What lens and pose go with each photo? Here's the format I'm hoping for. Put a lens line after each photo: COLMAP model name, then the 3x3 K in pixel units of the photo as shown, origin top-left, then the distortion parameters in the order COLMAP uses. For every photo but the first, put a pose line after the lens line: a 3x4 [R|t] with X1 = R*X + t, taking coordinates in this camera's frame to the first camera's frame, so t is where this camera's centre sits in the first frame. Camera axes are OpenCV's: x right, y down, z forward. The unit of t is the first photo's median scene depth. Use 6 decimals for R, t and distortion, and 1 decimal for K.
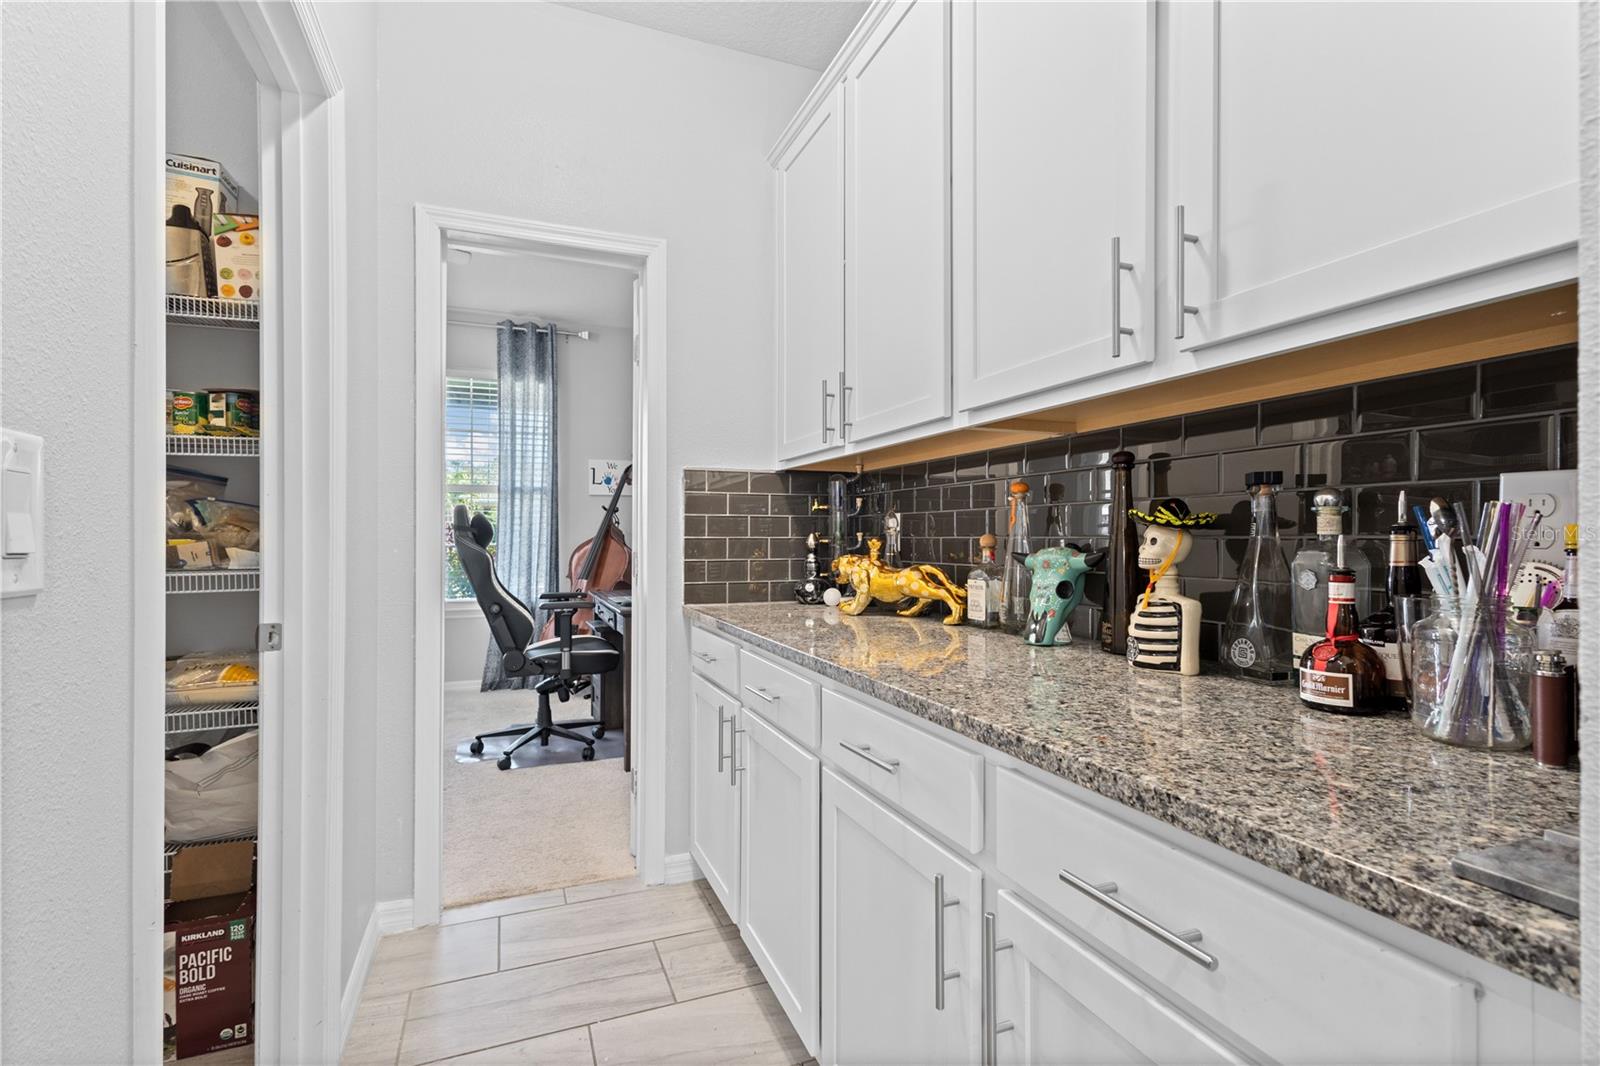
lens RADIAL K [[747.7, 0, 806.9], [0, 747.7, 528.4], [0, 0, 1]] dist [0.015030, -0.003020]
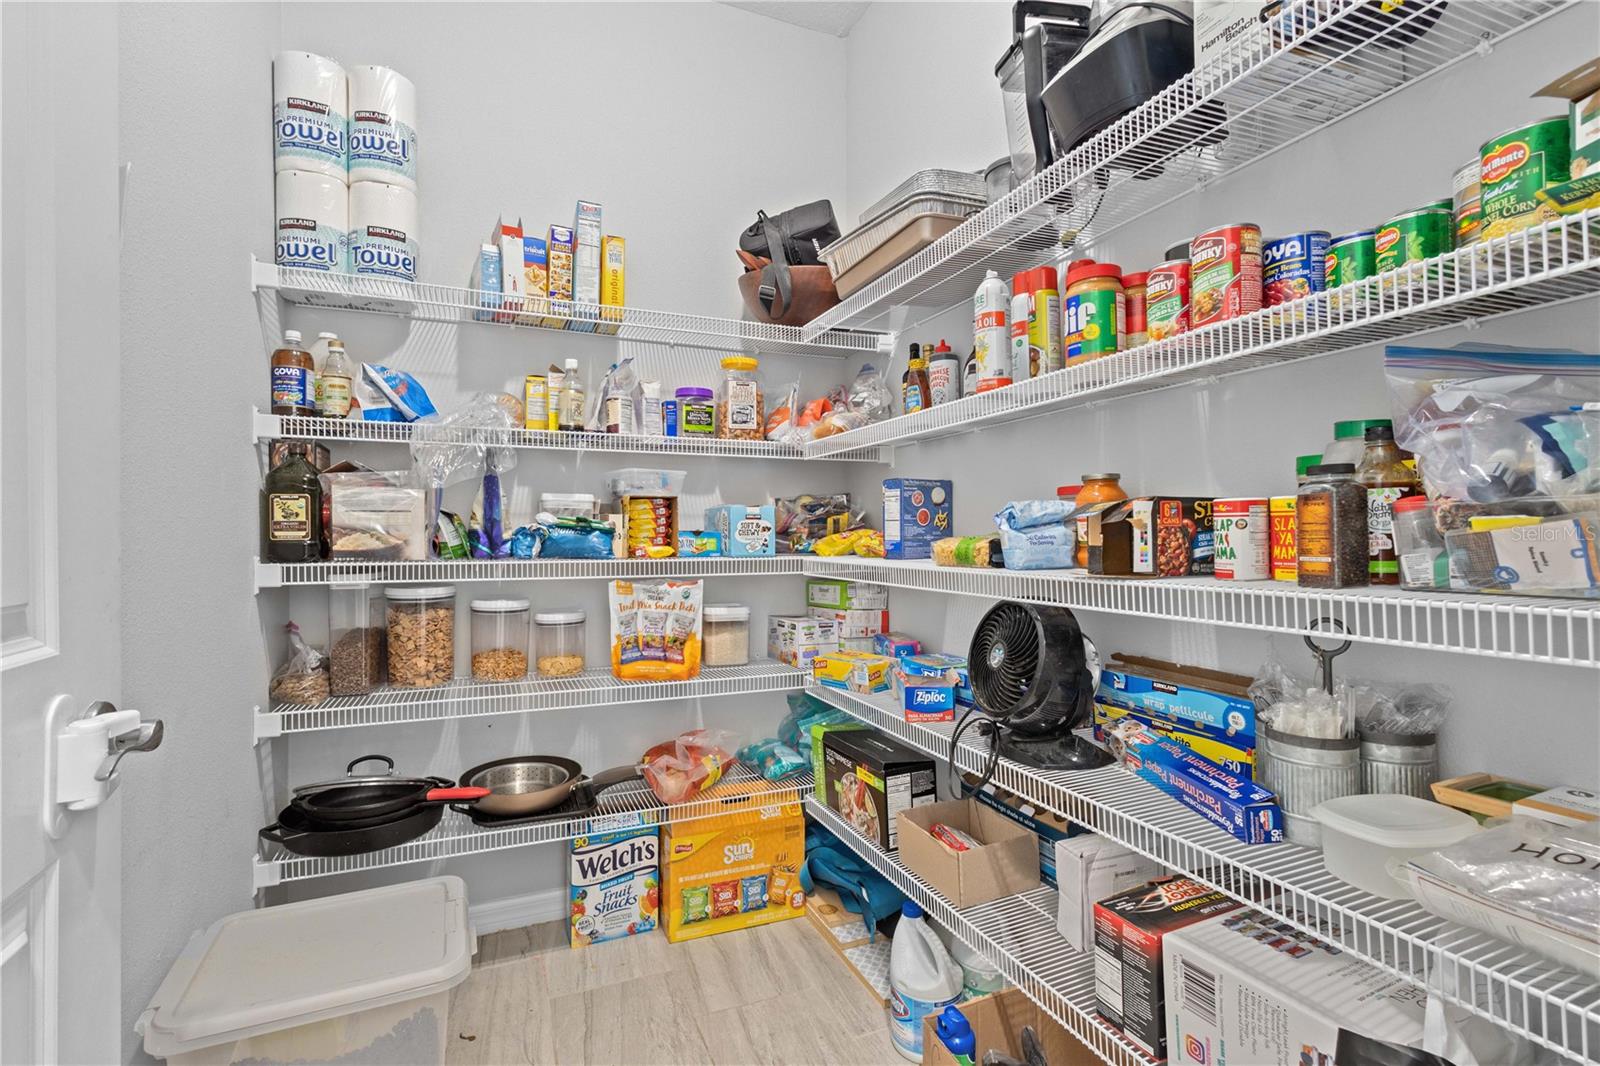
lens RADIAL K [[747.7, 0, 799.9], [0, 747.7, 533.8], [0, 0, 1]] dist [0.015030, -0.003020]
pose [[0.017278, -0.000775, -0.999850, -0.437349], [0.014311, 0.999897, -0.000527, 0.017984], [0.999748, -0.014300, 0.017287, 0.619206]]
